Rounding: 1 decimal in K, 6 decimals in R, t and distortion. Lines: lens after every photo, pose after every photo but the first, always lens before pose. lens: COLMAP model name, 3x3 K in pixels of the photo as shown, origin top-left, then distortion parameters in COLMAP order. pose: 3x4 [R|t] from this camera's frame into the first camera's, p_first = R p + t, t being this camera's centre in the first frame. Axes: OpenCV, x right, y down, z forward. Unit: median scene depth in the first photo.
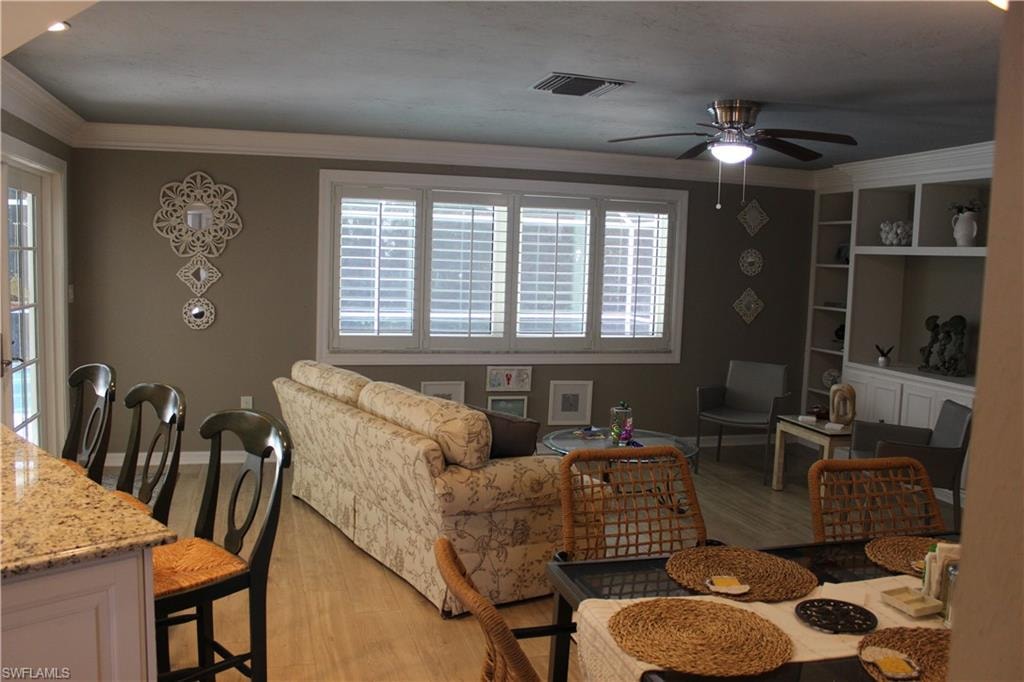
lens RADIAL K [[863.8, 0, 513.3], [0, 863.8, 340.1], [0, 0, 1]] dist [-0.130671, 0.119405]
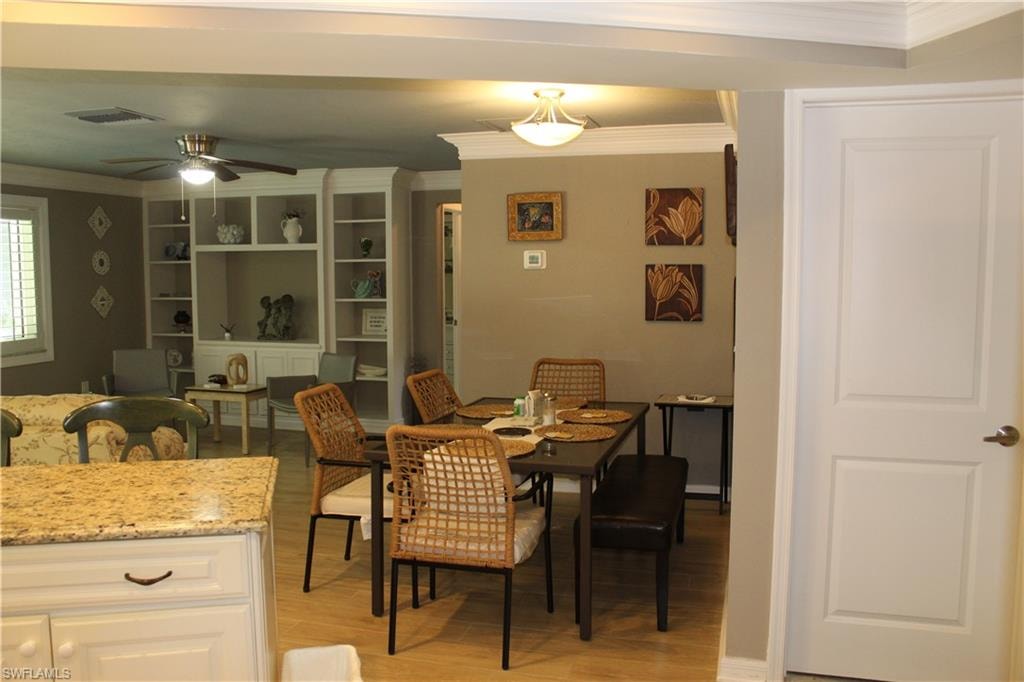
lens RADIAL K [[863.8, 0, 510.7], [0, 863.8, 340.7], [0, 0, 1]] dist [-0.130671, 0.119405]
pose [[0.556763, -0.110711, 0.823261, -0.377233], [0.102154, 0.992681, 0.064409, -0.007162], [-0.824366, 0.048239, 0.563998, -0.056388]]
